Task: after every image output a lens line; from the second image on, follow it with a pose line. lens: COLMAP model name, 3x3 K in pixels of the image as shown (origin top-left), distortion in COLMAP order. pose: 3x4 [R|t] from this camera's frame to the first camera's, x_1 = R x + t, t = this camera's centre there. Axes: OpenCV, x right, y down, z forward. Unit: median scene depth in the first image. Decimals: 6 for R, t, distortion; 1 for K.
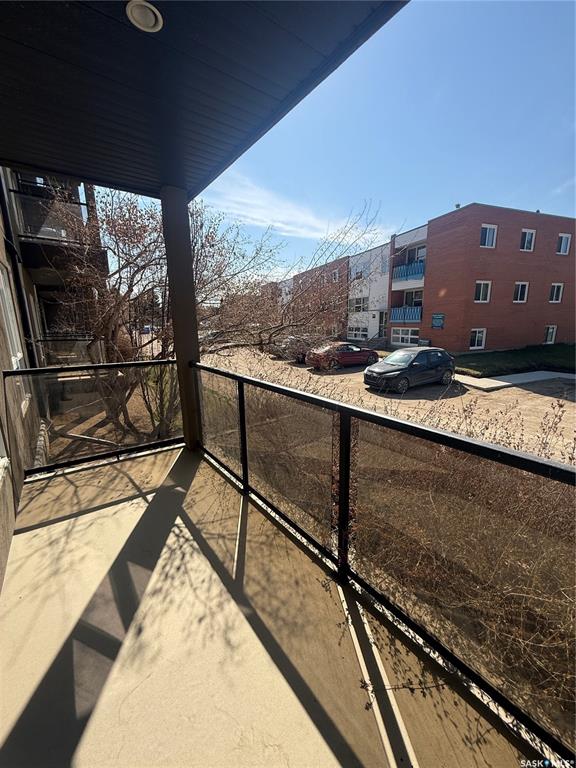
lens RADIAL K [[306.5, 0, 287.9], [0, 306.5, 383.9], [0, 0, 1]] dist [-0.000206, 0.000424]
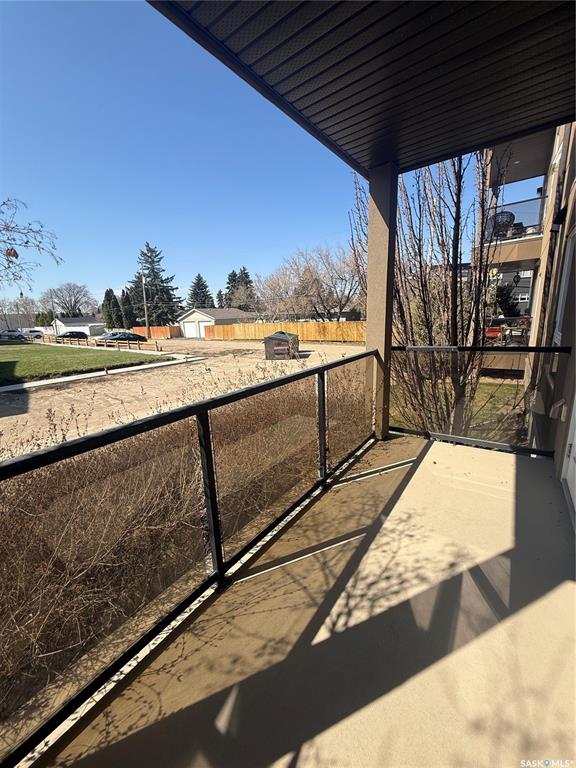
lens RADIAL K [[306.5, 0, 287.5], [0, 306.5, 383.5], [0, 0, 1]] dist [-0.000206, 0.000424]
pose [[-0.290759, -0.186986, 0.938347, -1.037263], [0.241852, 0.934506, 0.261161, -0.245586], [-0.925725, 0.302876, -0.226494, 1.338837]]
